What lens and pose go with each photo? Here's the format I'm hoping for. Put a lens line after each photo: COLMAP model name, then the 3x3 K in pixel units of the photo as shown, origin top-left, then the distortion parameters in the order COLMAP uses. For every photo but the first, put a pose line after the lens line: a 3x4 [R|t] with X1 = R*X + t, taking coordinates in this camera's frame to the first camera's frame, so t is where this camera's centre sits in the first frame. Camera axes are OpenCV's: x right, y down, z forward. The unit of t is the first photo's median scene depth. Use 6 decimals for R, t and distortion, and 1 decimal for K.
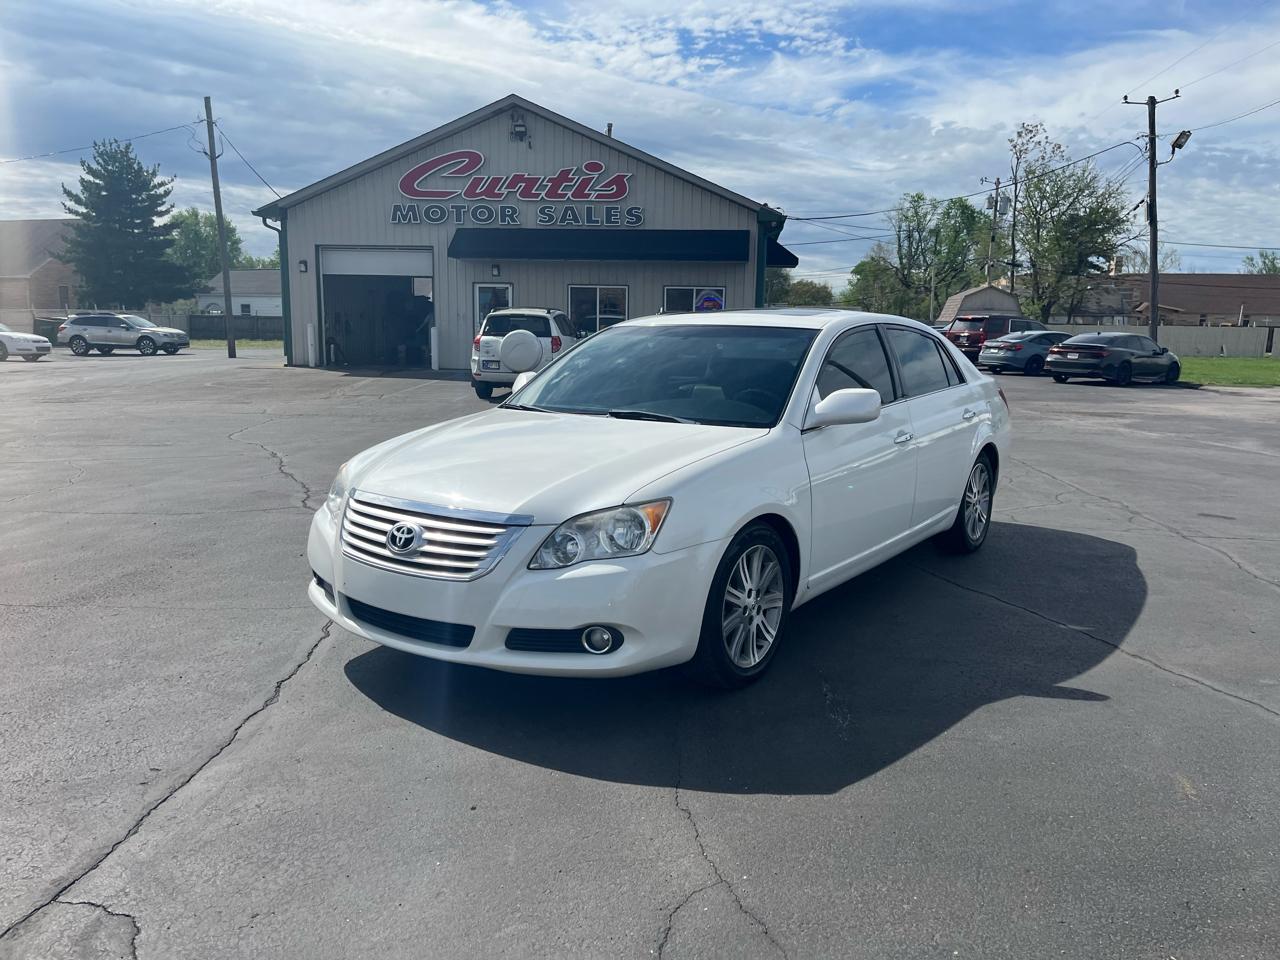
lens RADIAL K [[986.9, 0, 655.6], [0, 986.9, 481.0], [0, 0, 1]] dist [0.075671, -0.101553]
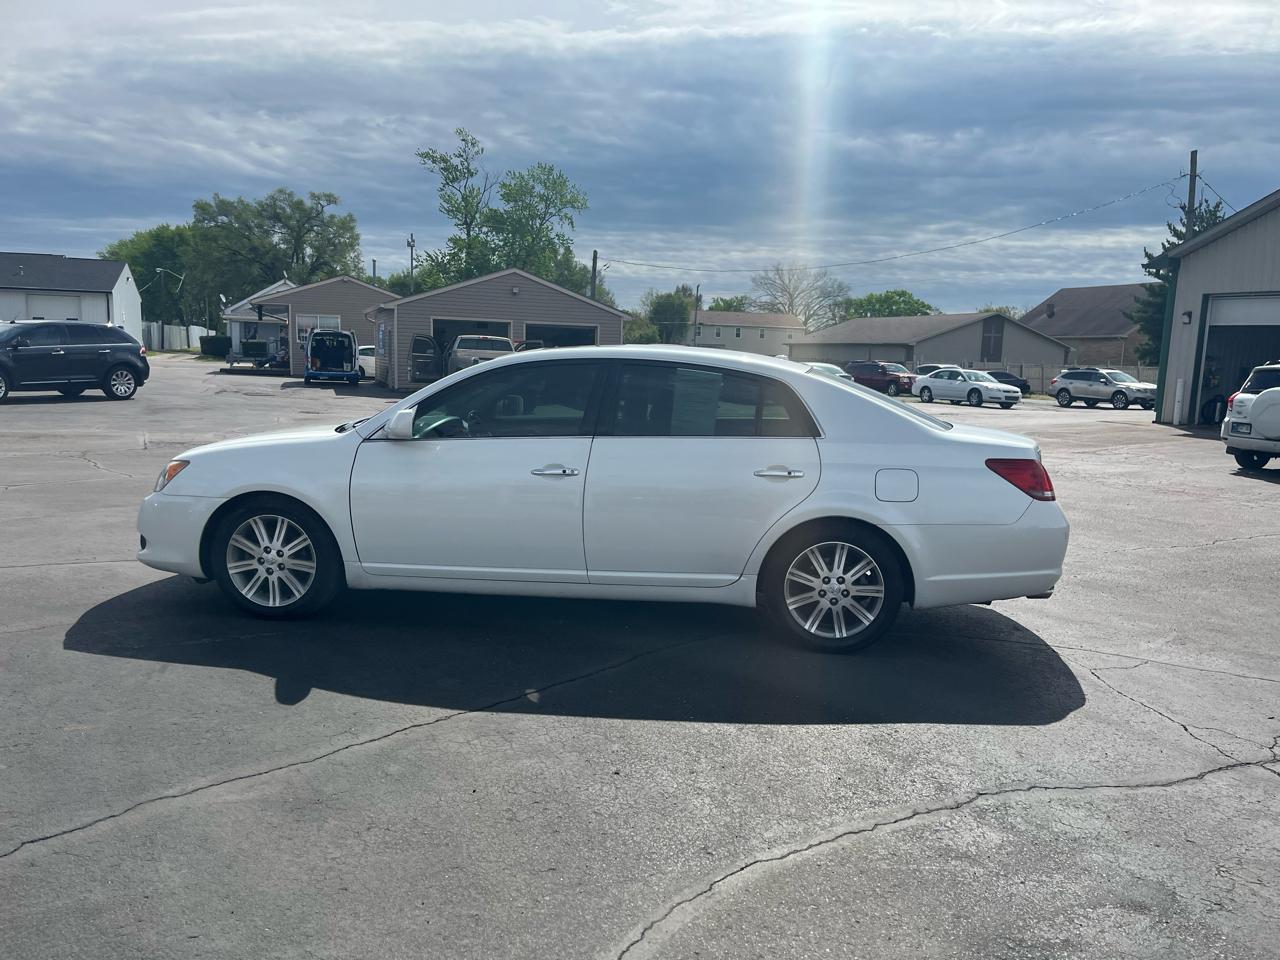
lens RADIAL K [[977.8, 0, 639.3], [0, 977.8, 490.6], [0, 0, 1]] dist [0.056046, -0.056912]
pose [[0.471197, 0.123347, -0.873361, 0.232513], [-0.164442, 0.985098, 0.050408, -0.018016], [0.866564, 0.119865, 0.484458, 0.122782]]
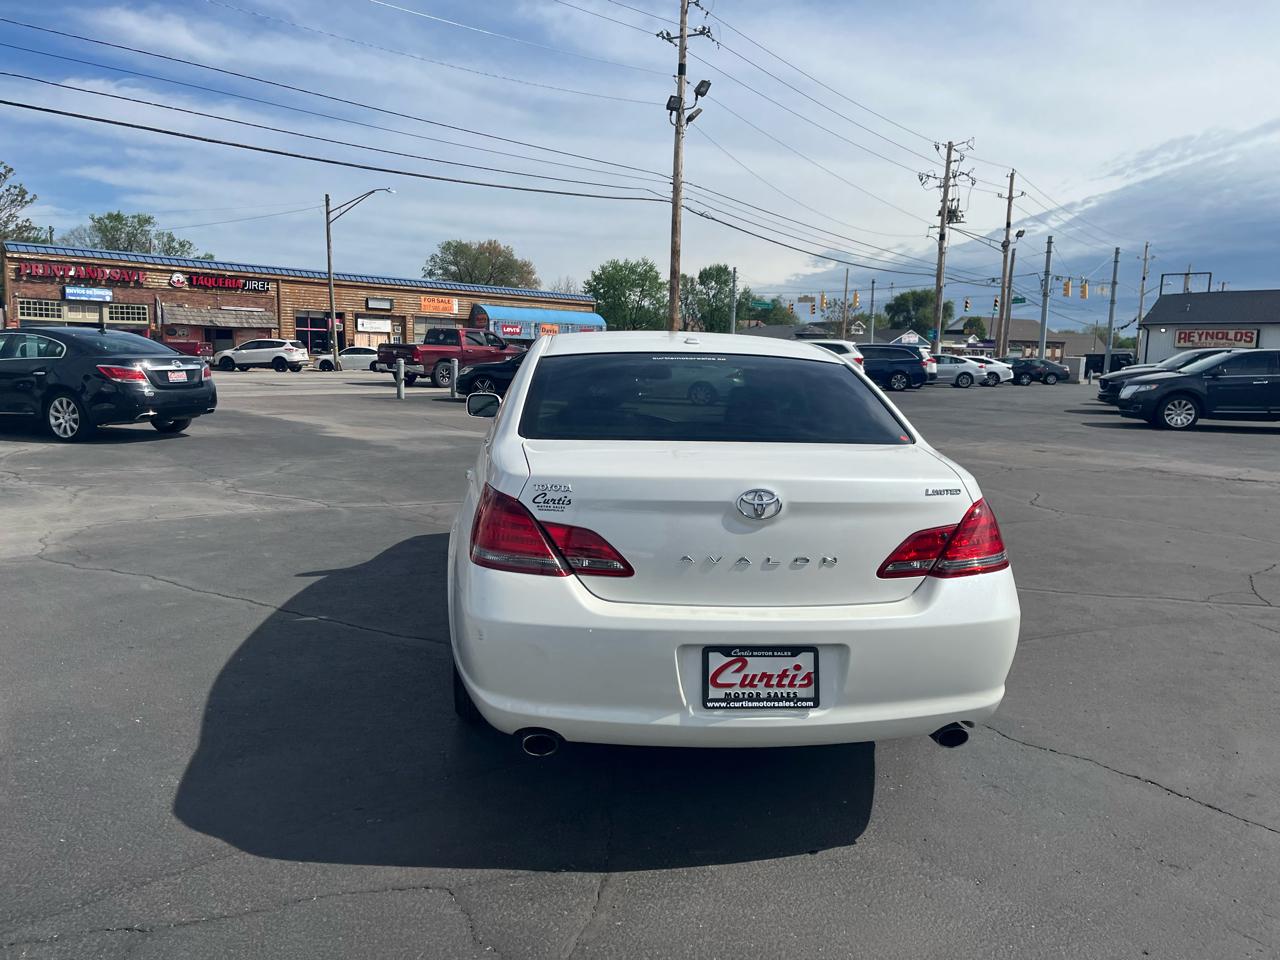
lens RADIAL K [[973.8, 0, 659.3], [0, 973.8, 482.5], [0, 0, 1]] dist [0.071689, -0.095992]
pose [[-0.753506, 0.055757, -0.655072, 0.158644], [-0.138064, 0.960758, 0.240586, -0.057997], [0.642781, 0.271725, -0.716239, 0.376550]]
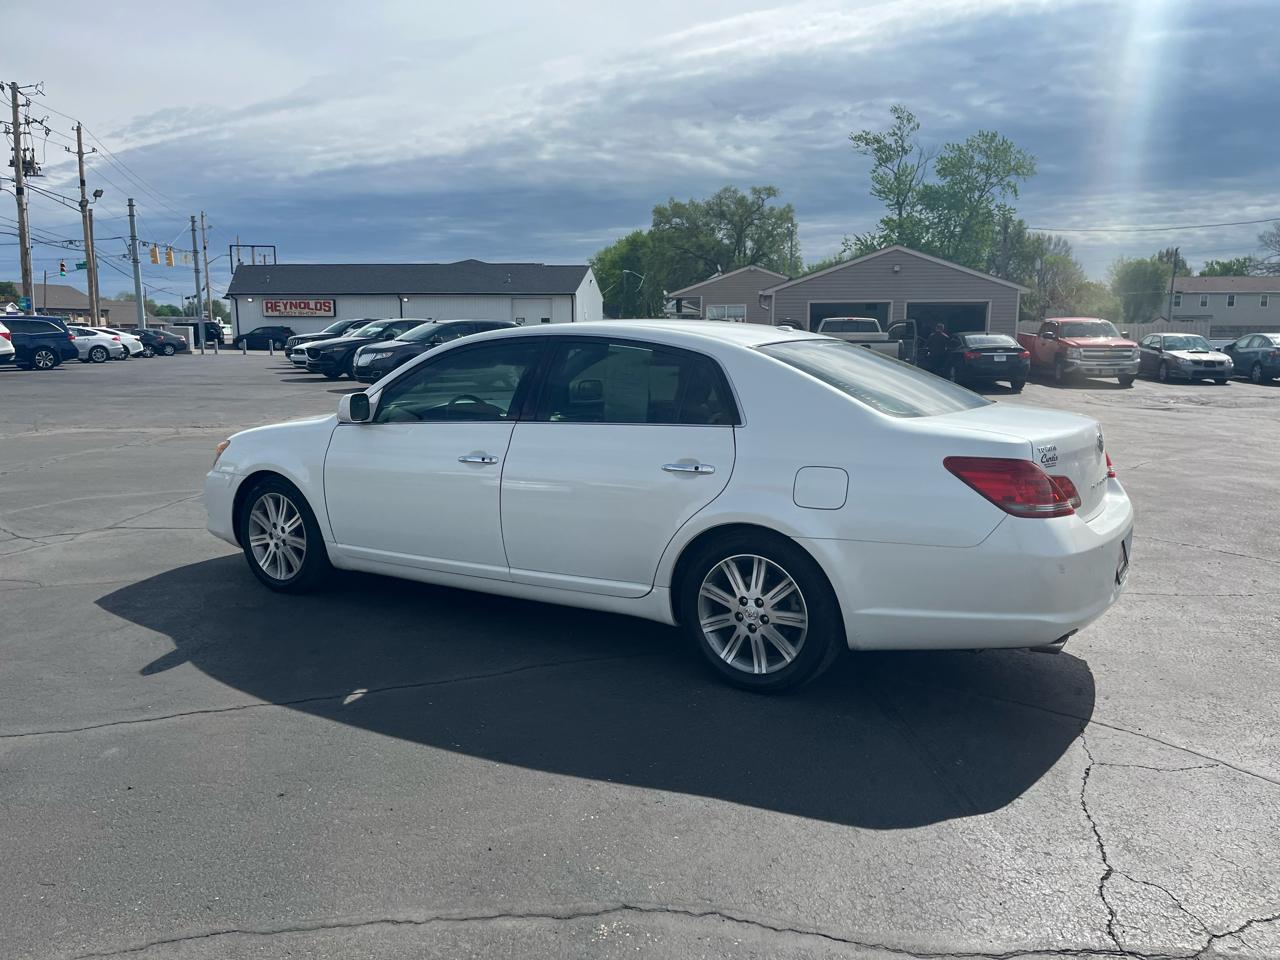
lens RADIAL K [[972.8, 0, 639.7], [0, 972.8, 477.9], [0, 0, 1]] dist [0.070042, -0.082453]
pose [[0.036285, 0.135123, -0.990164, 0.234997], [-0.158212, 0.979098, 0.127815, -0.033905], [0.986738, 0.152018, 0.056904, 0.223774]]
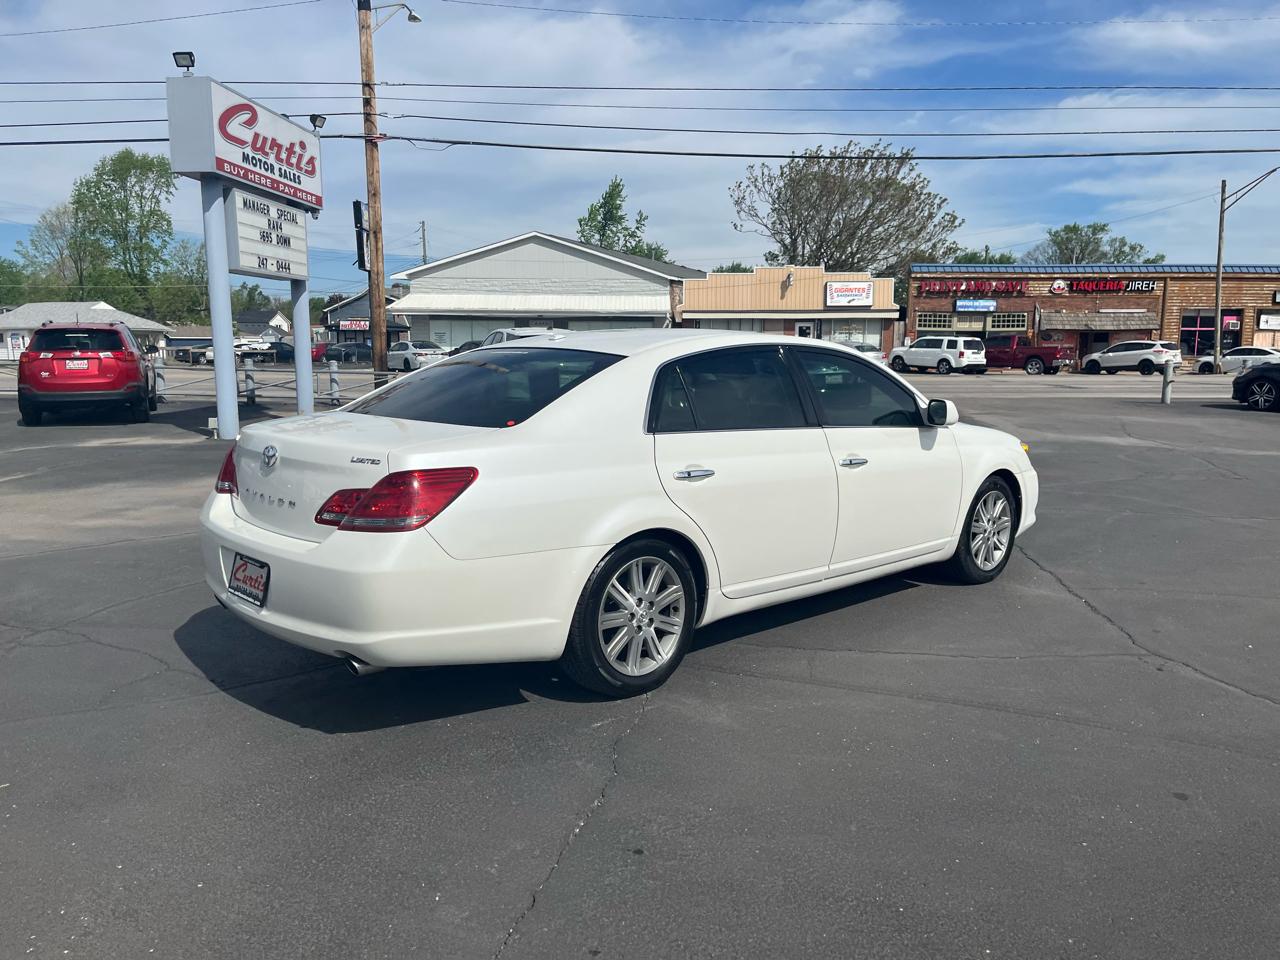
lens RADIAL K [[979.6, 0, 659.8], [0, 979.6, 498.5], [0, 0, 1]] dist [0.052474, -0.042454]
pose [[-0.981536, -0.047176, 0.185371, -0.008582], [0.013170, 0.950142, 0.311541, -0.071298], [-0.190826, 0.308230, -0.931976, 0.438347]]
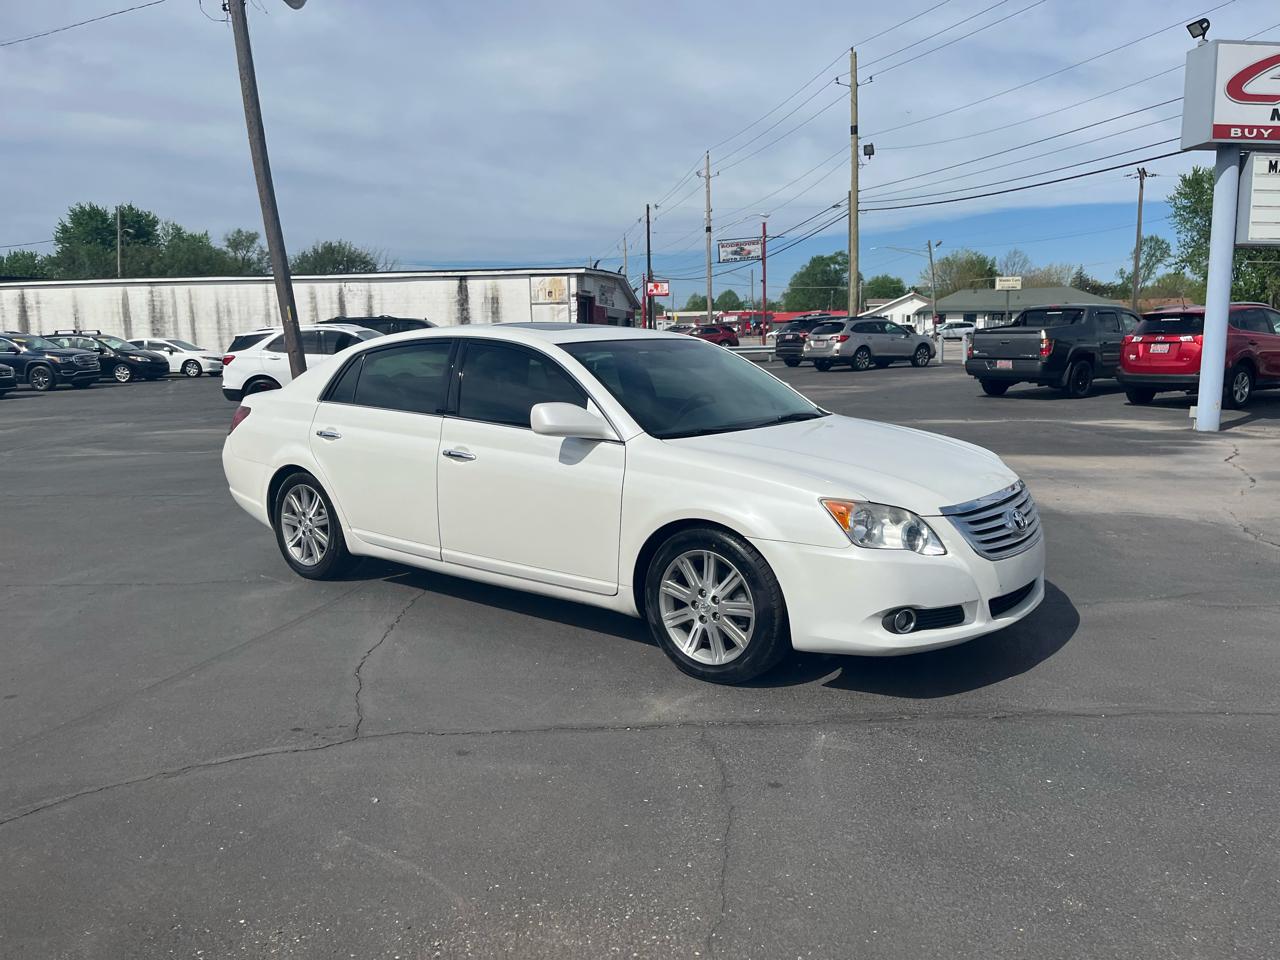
lens RADIAL K [[982.2, 0, 645.1], [0, 982.2, 504.2], [0, 0, 1]] dist [0.062283, -0.085463]
pose [[0.057542, -0.188049, 0.980473, -0.203014], [0.171696, 0.969331, 0.175836, -0.035215], [-0.983468, 0.158225, 0.088065, 0.193144]]
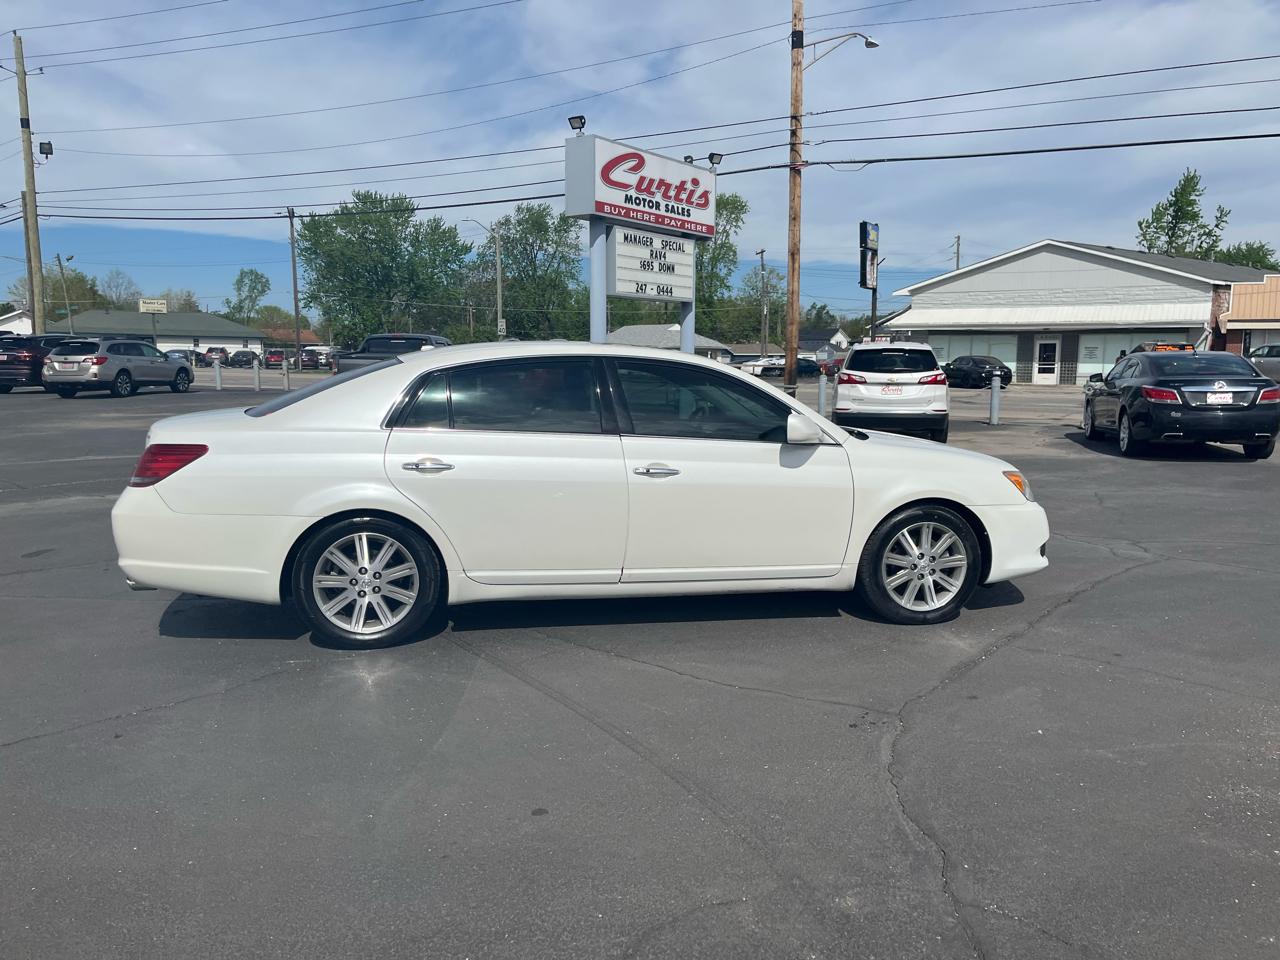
lens RADIAL K [[986.9, 0, 655.6], [0, 986.9, 481.0], [0, 0, 1]] dist [0.075671, -0.101553]
pose [[-0.724775, -0.106402, 0.680720, -0.146066], [0.091855, 0.964261, 0.248521, -0.064396], [-0.682835, 0.242650, -0.689099, 0.384124]]
